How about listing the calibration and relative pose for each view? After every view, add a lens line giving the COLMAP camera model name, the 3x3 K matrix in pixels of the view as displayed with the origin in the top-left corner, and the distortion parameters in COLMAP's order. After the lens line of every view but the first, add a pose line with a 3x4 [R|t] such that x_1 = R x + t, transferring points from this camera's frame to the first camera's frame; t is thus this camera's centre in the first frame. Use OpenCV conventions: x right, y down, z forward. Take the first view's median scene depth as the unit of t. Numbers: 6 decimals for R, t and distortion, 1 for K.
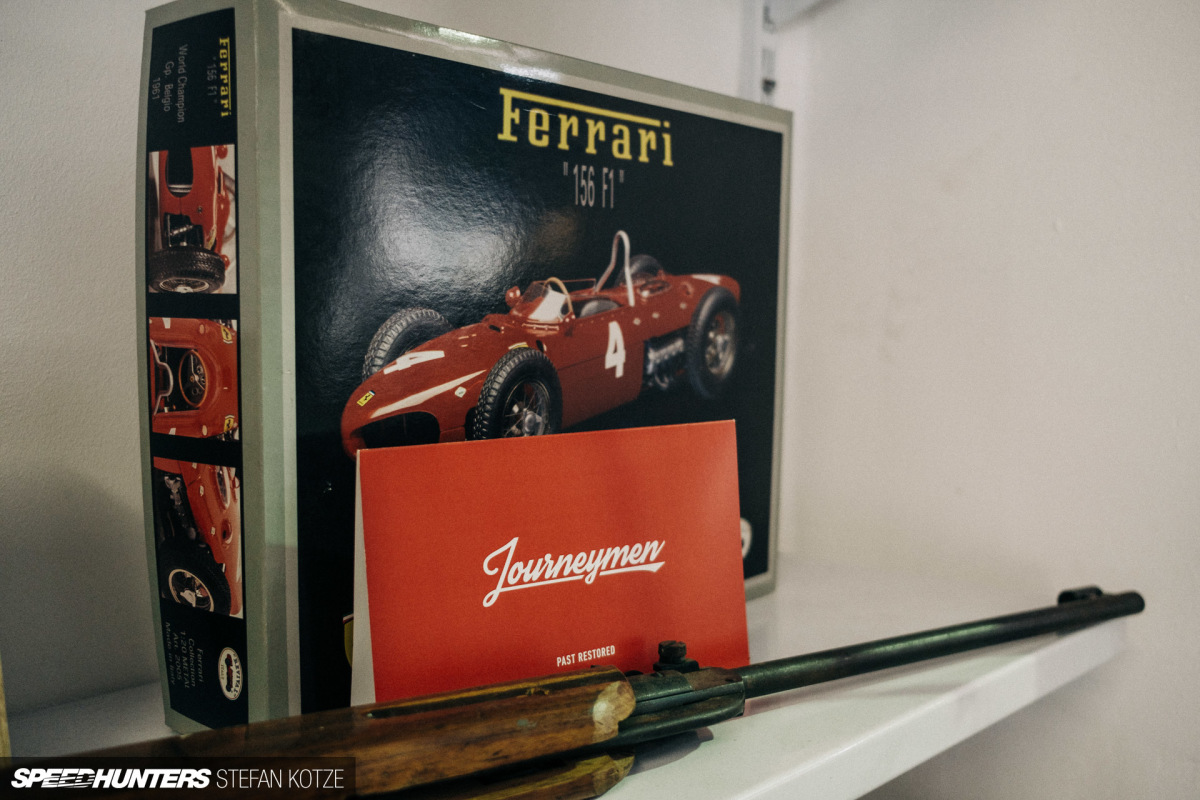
lens RADIAL K [[1143.7, 0, 592.2], [0, 1143.7, 407.8], [0, 0, 1]] dist [-0.020259, 0.000000]
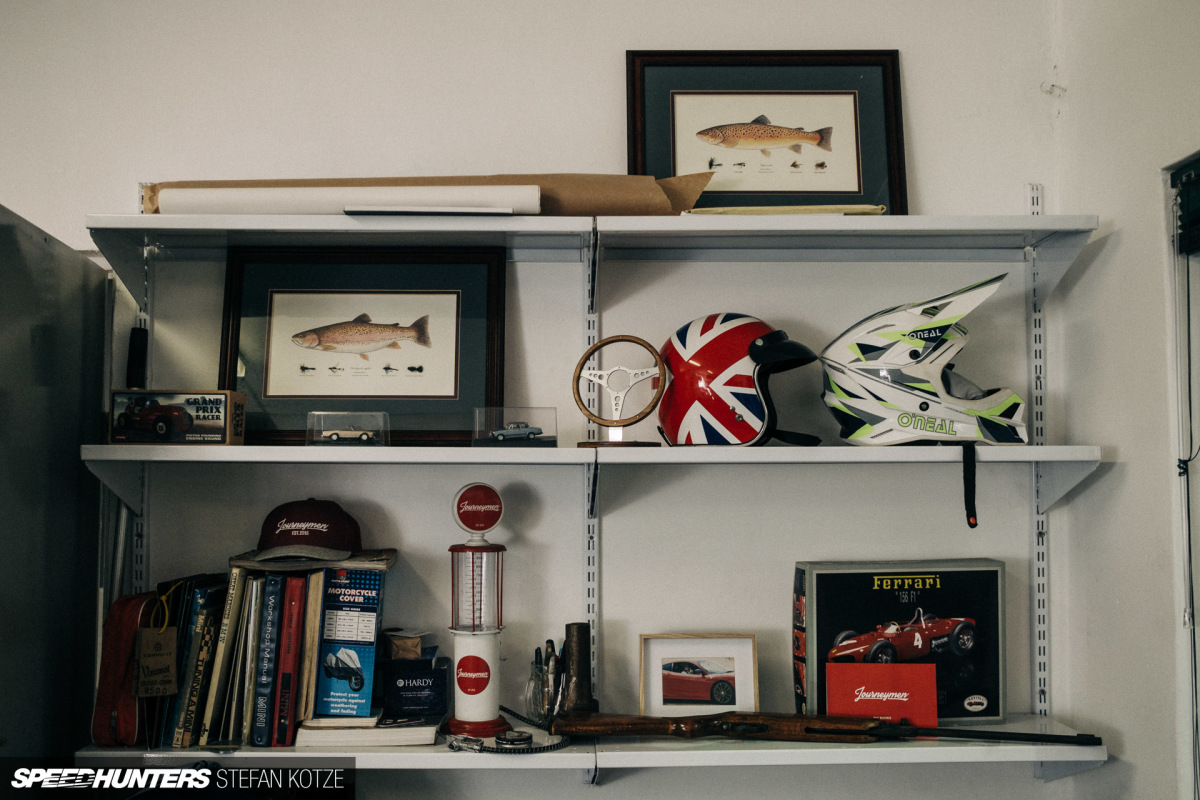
lens RADIAL K [[1143.7, 0, 600.8], [0, 1143.7, 403.3], [0, 0, 1]] dist [-0.020259, 0.000000]
pose [[0.733149, -0.047323, -0.678419, 1.866987], [-0.053957, 0.990383, -0.127394, -0.295633], [0.677924, 0.130004, 0.723545, -2.521667]]
